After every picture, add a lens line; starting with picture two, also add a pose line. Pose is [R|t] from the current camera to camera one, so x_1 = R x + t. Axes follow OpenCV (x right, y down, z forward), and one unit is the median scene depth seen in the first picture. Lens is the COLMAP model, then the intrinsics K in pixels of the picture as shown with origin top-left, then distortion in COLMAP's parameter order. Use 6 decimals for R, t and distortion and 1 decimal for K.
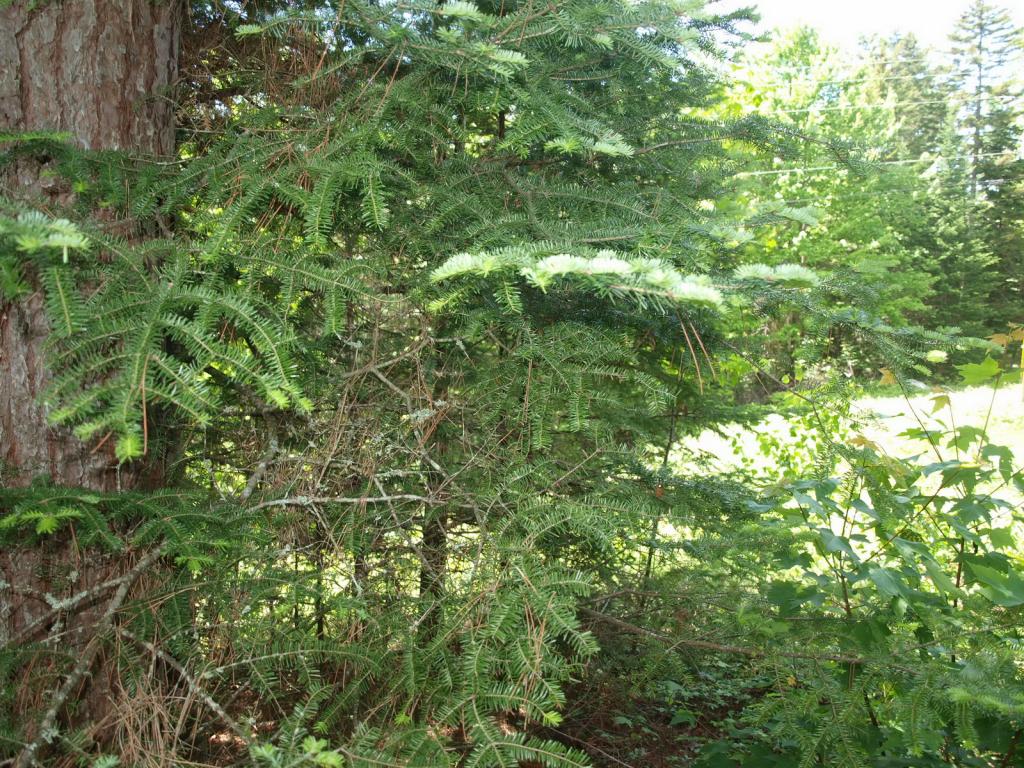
lens RADIAL K [[794.1, 0, 508.2], [0, 794.1, 387.0], [0, 0, 1]] dist [-0.105453, 0.038540]
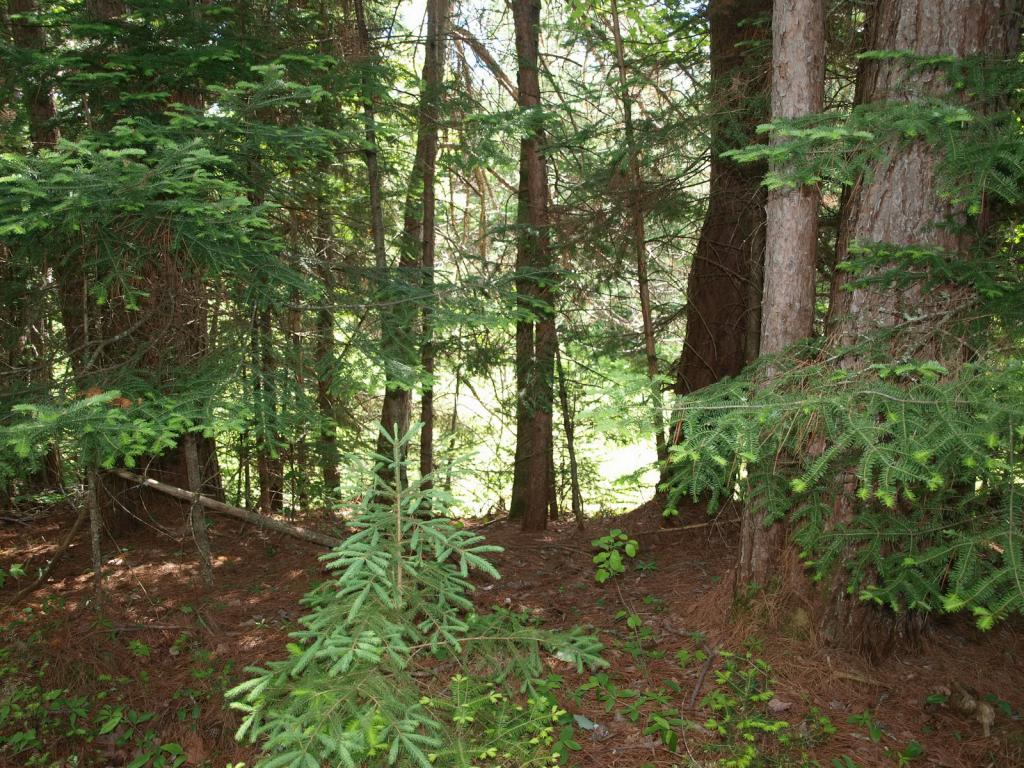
lens RADIAL K [[794.1, 0, 502.8], [0, 794.1, 384.0], [0, 0, 1]] dist [-0.105453, 0.038540]
pose [[0.568925, 0.188566, -0.800480, 0.285634], [-0.061929, 0.980418, 0.186939, 0.114984], [0.820055, -0.056782, 0.569461, -0.672187]]
